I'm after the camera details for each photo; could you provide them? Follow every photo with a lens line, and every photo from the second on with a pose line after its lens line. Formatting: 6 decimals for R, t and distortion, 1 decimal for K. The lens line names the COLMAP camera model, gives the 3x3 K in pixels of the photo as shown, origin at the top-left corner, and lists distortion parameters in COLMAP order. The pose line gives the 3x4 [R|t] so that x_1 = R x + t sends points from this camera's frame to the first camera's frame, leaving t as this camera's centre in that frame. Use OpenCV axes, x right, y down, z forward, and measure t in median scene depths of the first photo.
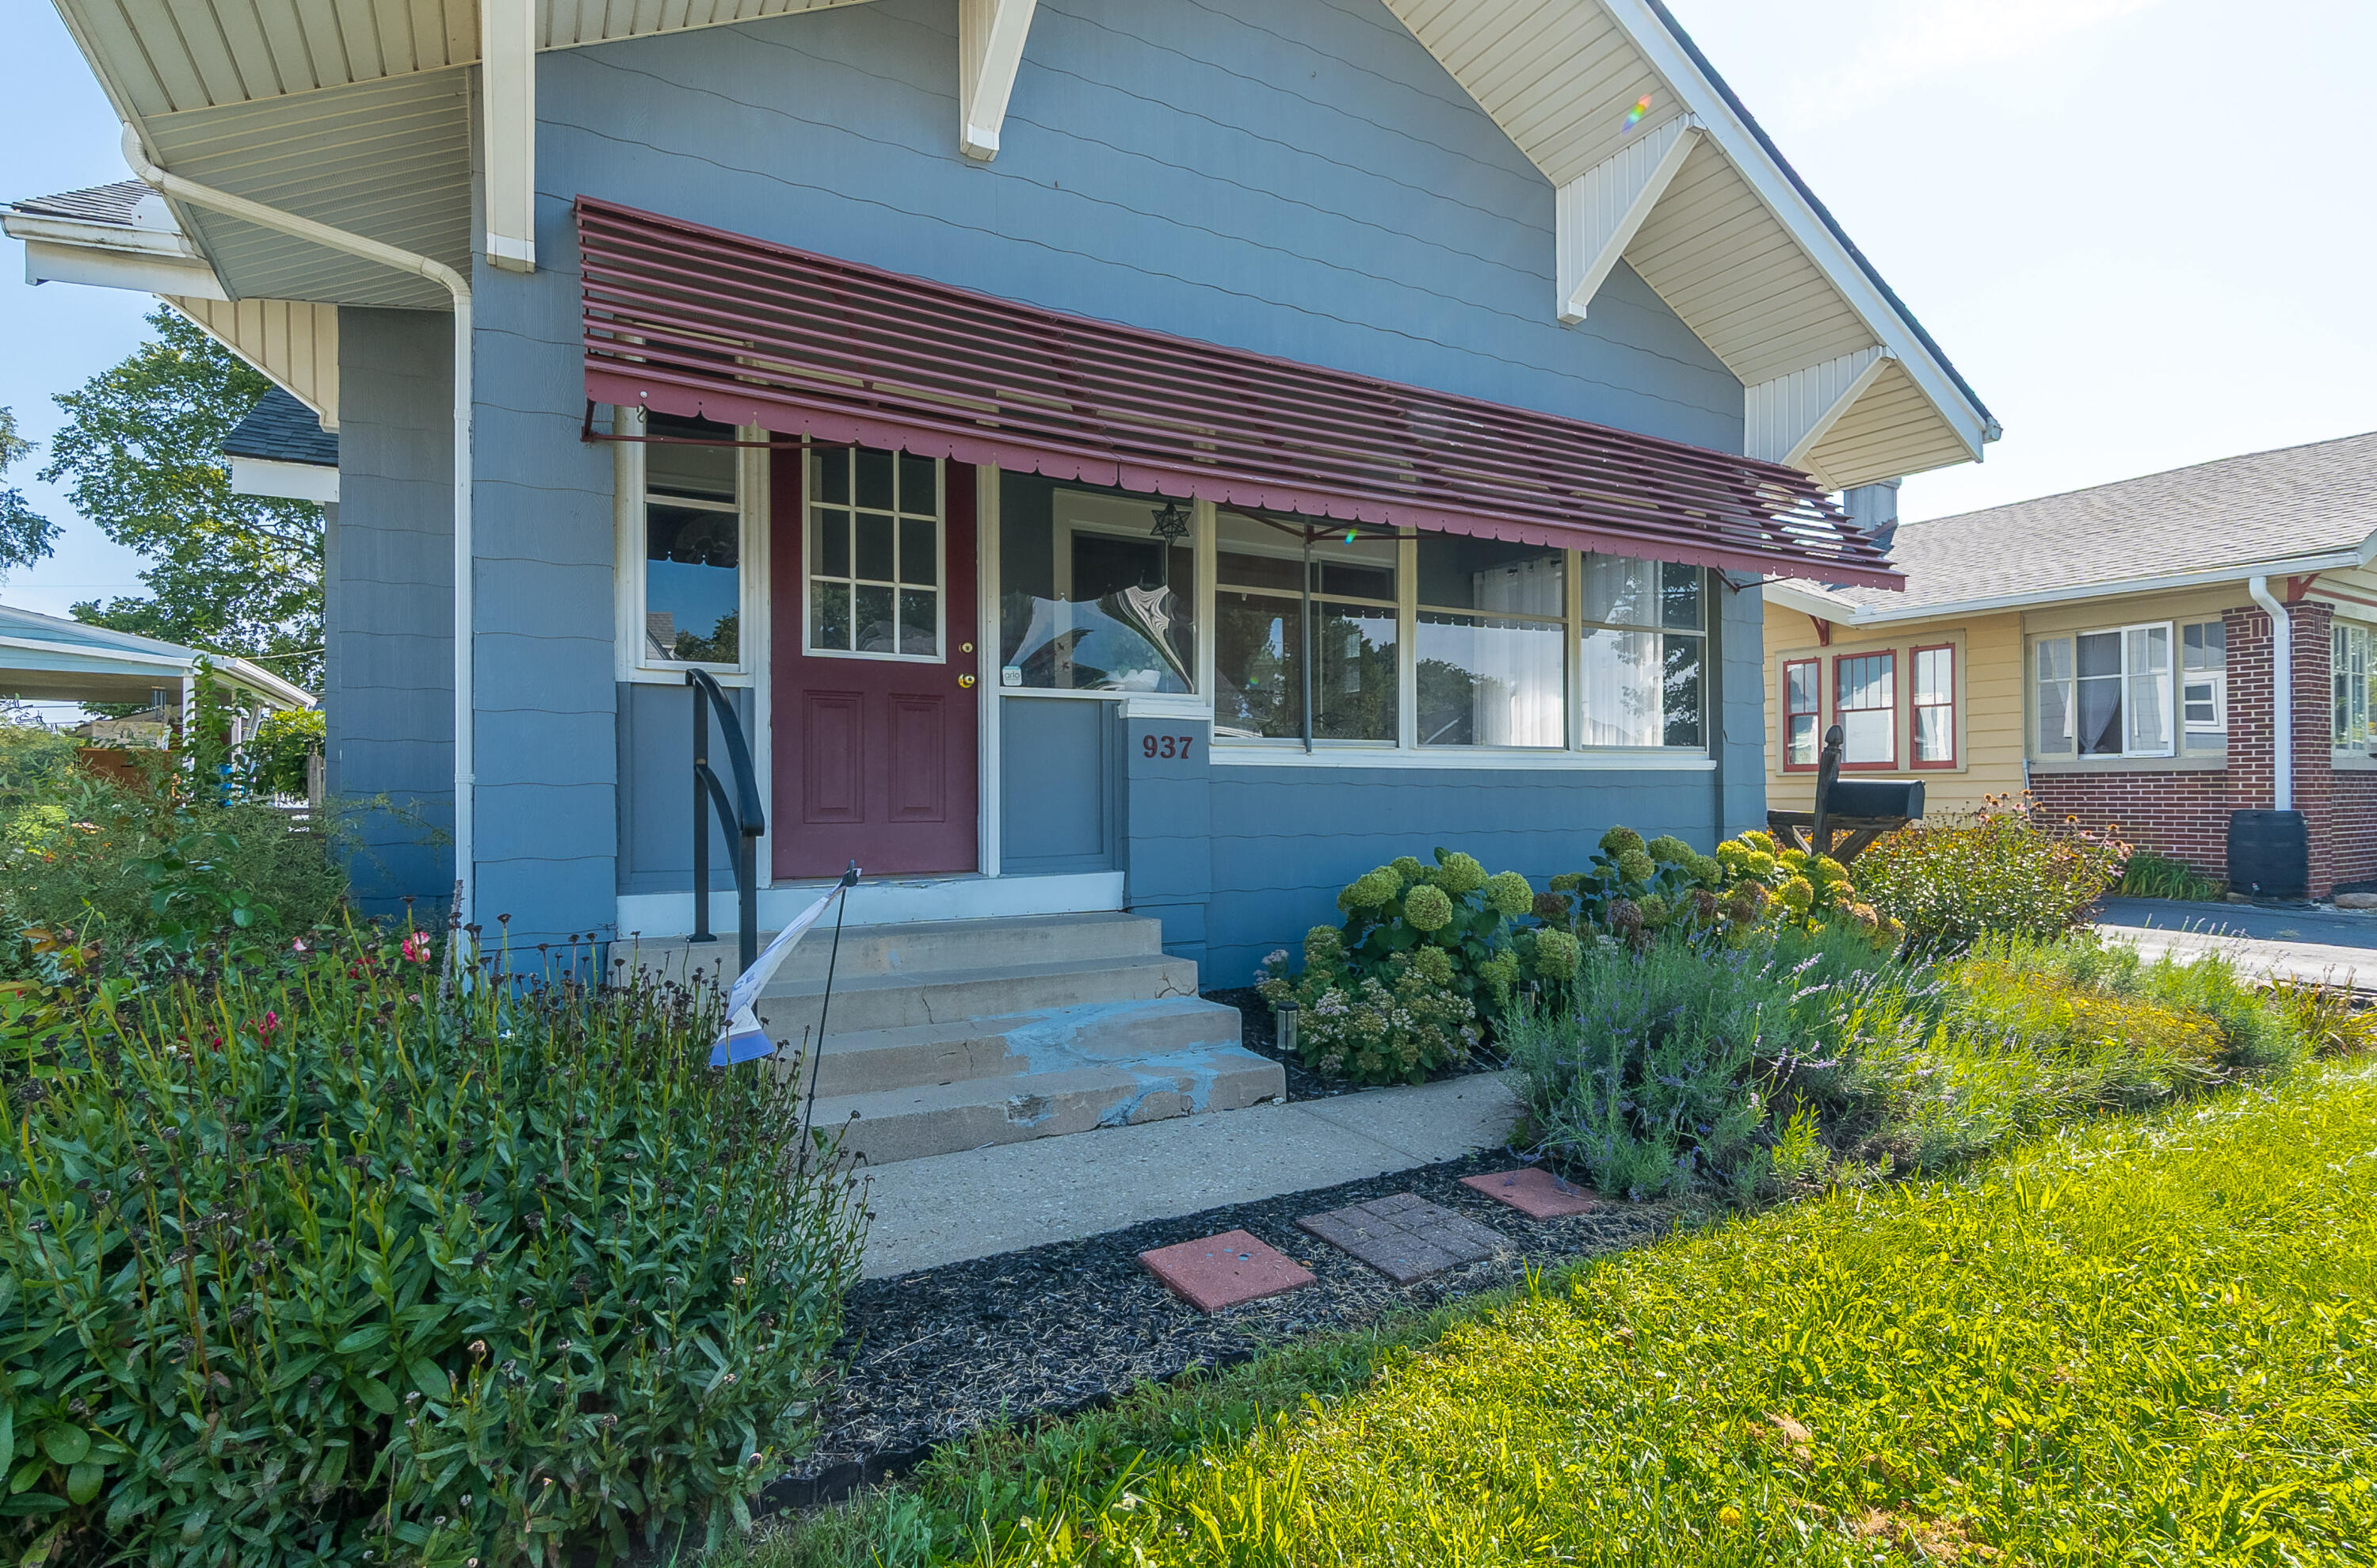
lens RADIAL K [[1139.7, 0, 1188.5], [0, 1139.7, 784.0], [0, 0, 1]] dist [0.002200, 0.000574]
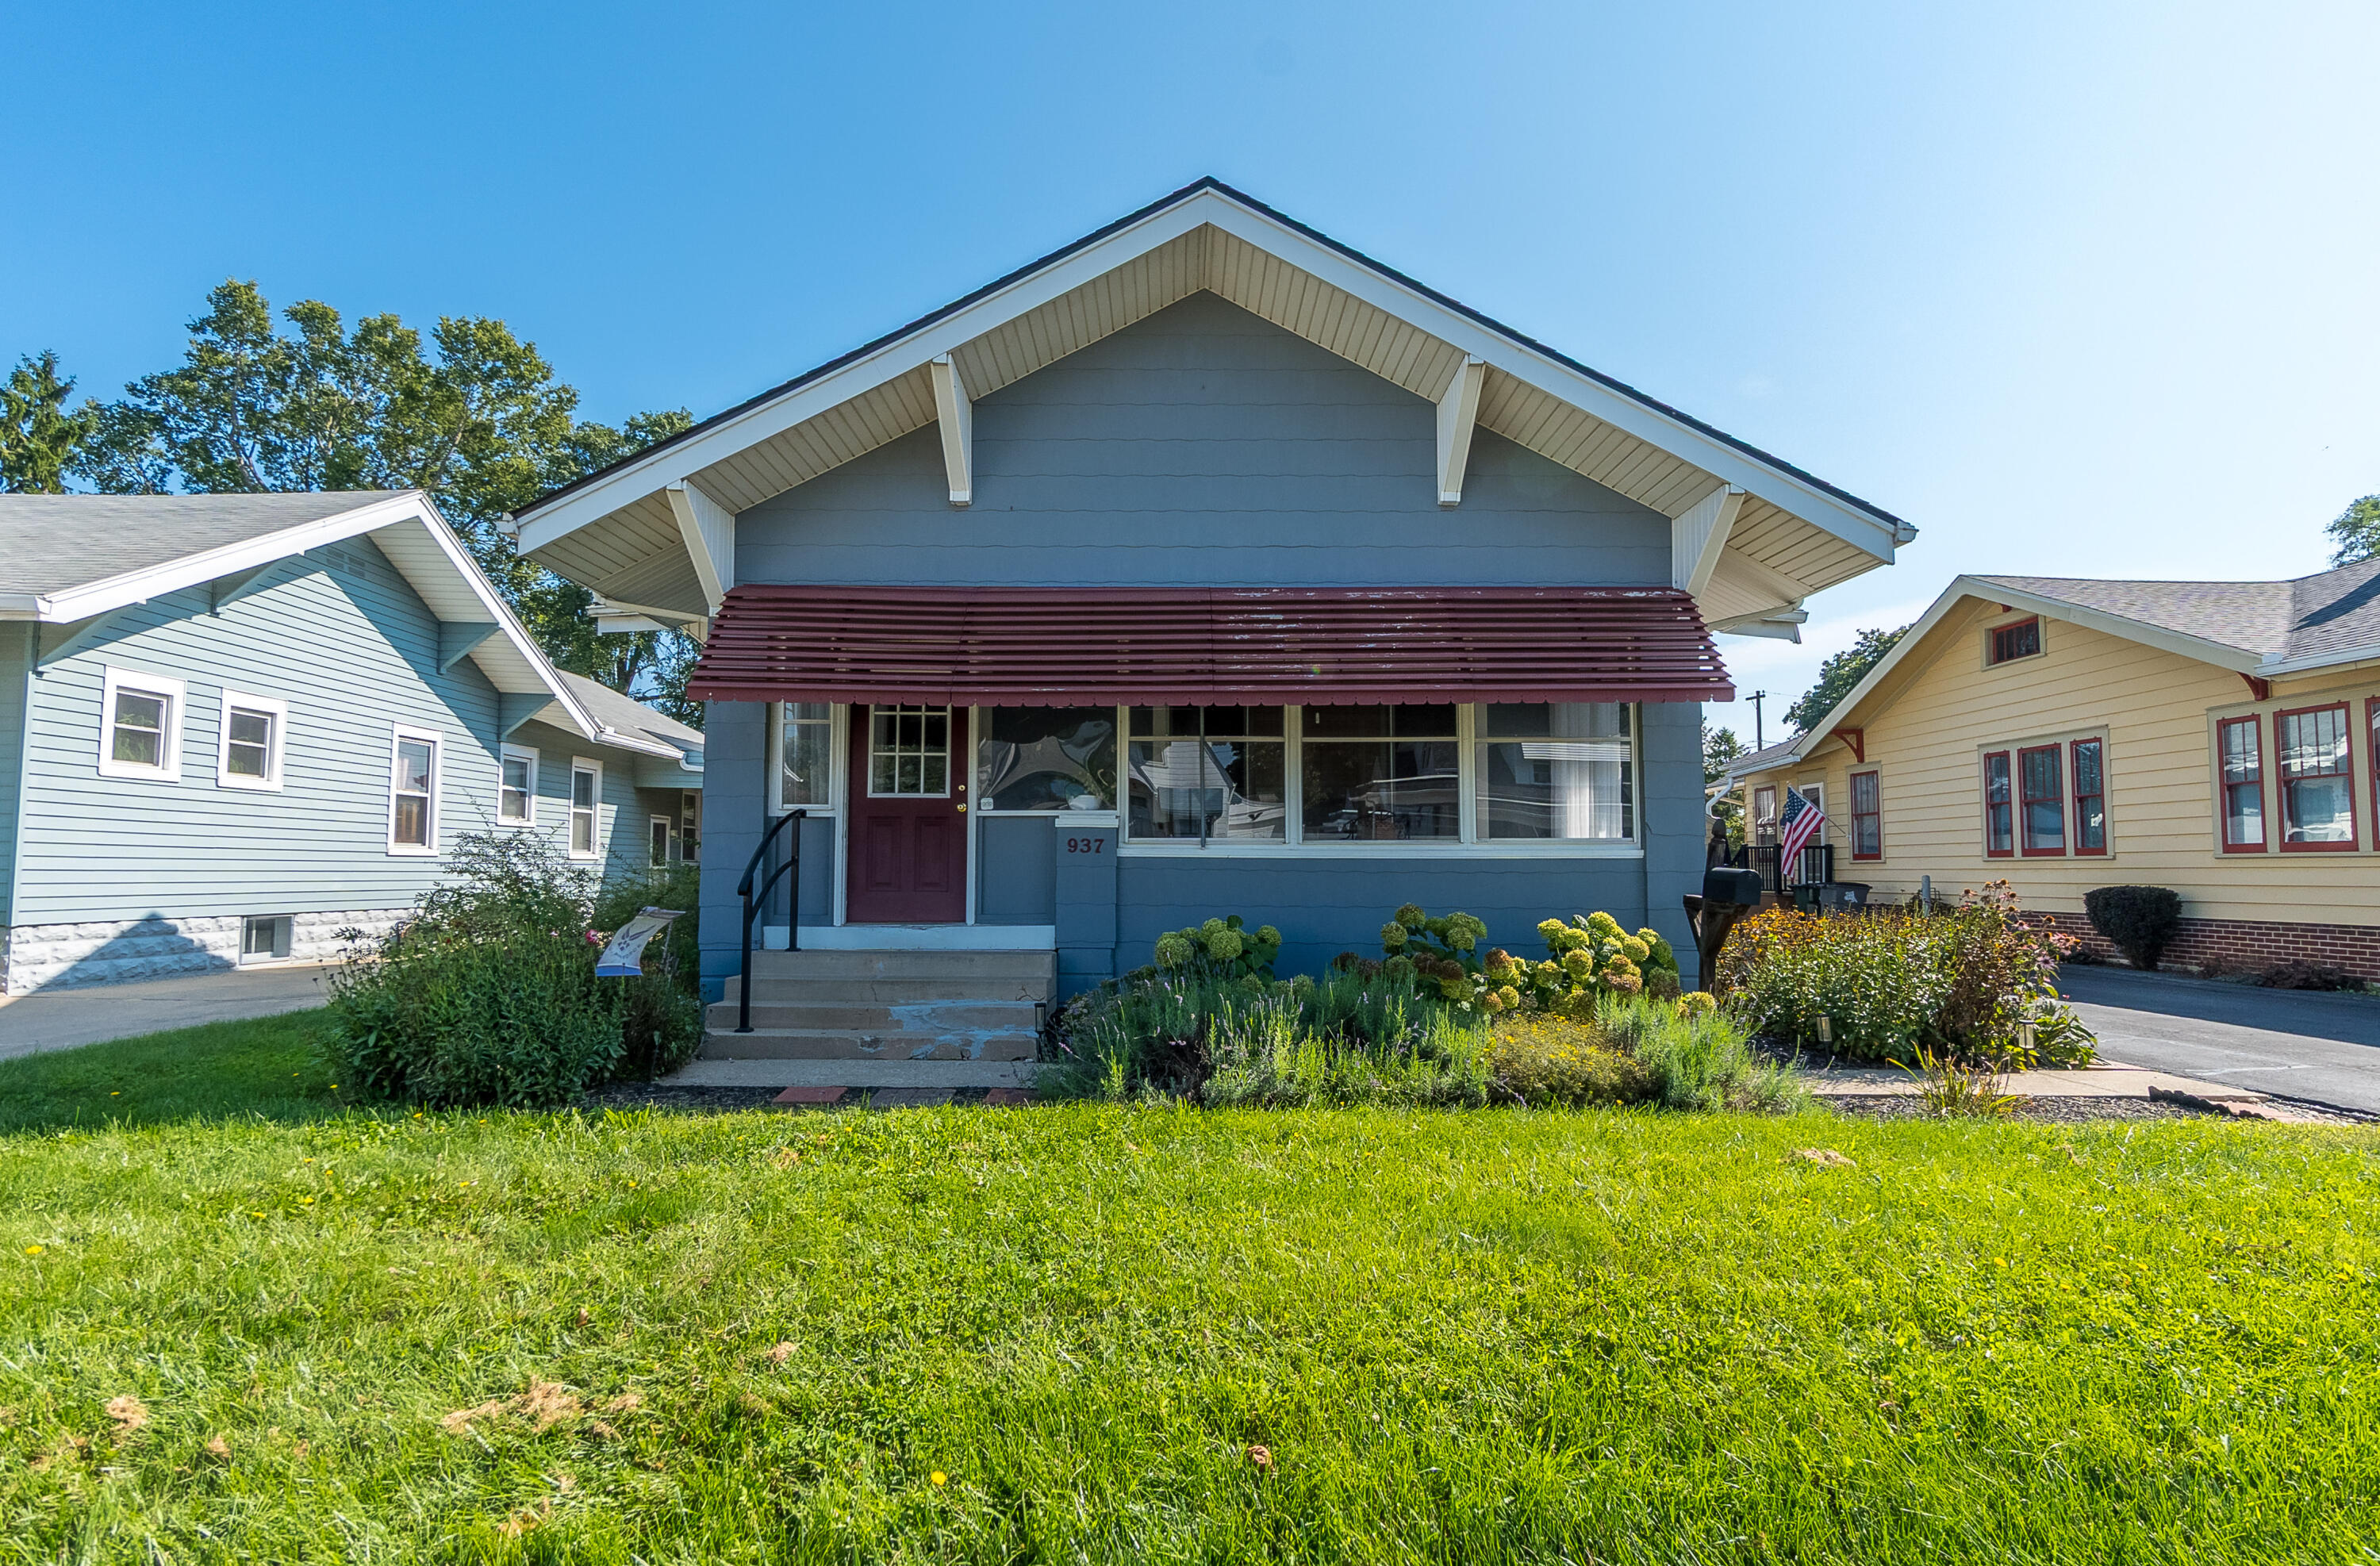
lens RADIAL K [[1141.1, 0, 1190.0], [0, 1141.1, 783.0], [0, 0, 1]] dist [0.002200, 0.000574]
pose [[0.873700, -0.027962, -0.485661, 0.873947], [-0.003352, 0.997977, -0.063489, -0.019588], [0.486454, 0.057098, 0.871838, -0.293087]]
